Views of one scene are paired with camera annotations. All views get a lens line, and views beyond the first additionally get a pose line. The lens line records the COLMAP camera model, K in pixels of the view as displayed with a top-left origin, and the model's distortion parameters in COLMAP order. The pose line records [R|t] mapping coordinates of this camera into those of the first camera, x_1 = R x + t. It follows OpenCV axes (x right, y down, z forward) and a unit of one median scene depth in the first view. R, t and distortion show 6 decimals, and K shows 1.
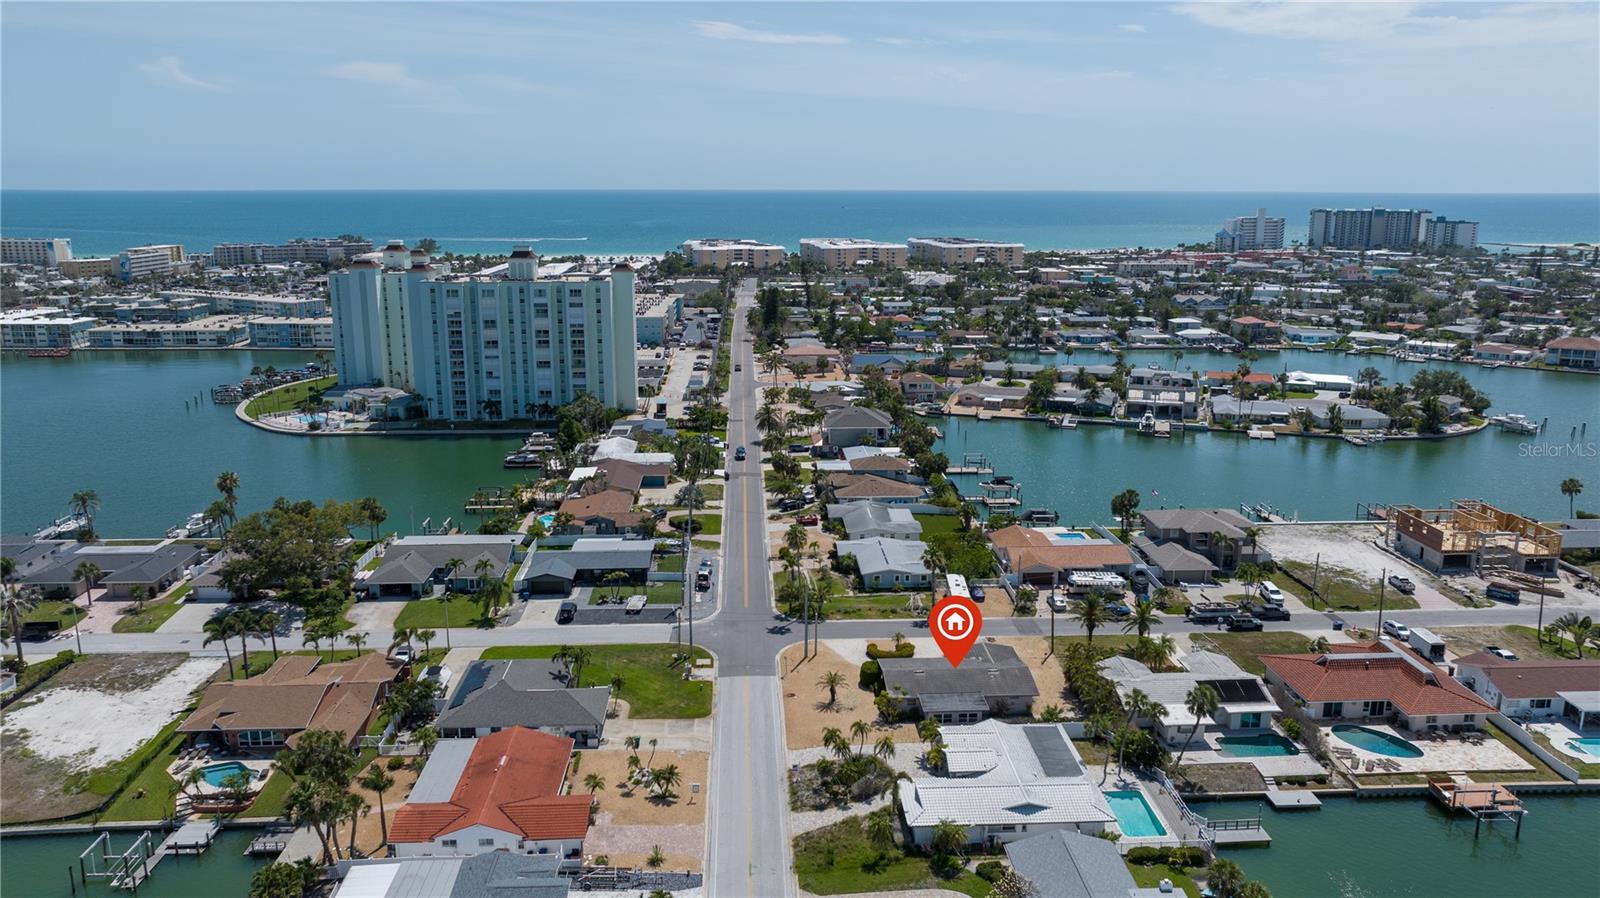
lens RADIAL K [[1224.8, 0, 800.0], [0, 1224.8, 449.0], [0, 0, 1]] dist [0.017561, -0.073756]
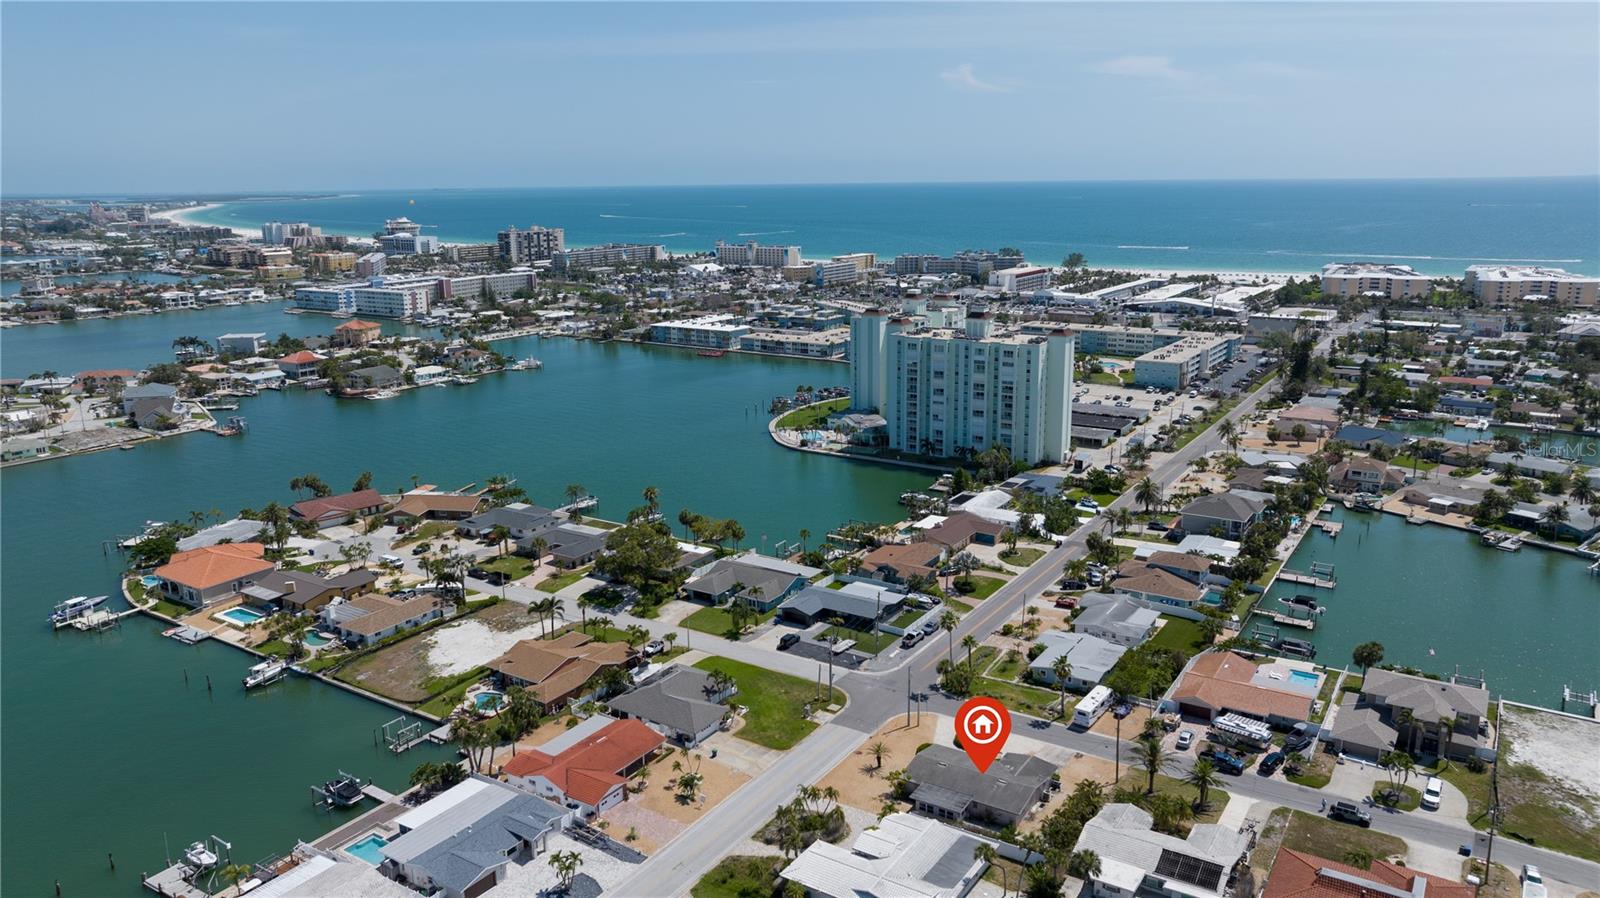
lens RADIAL K [[1224.8, 0, 800.0], [0, 1224.8, 449.0], [0, 0, 1]] dist [0.017561, -0.073756]
pose [[0.785079, 0.130734, -0.605441, 0.467962], [-0.109815, 0.991365, 0.071669, -0.131069], [0.609583, 0.010221, 0.792657, -0.008022]]
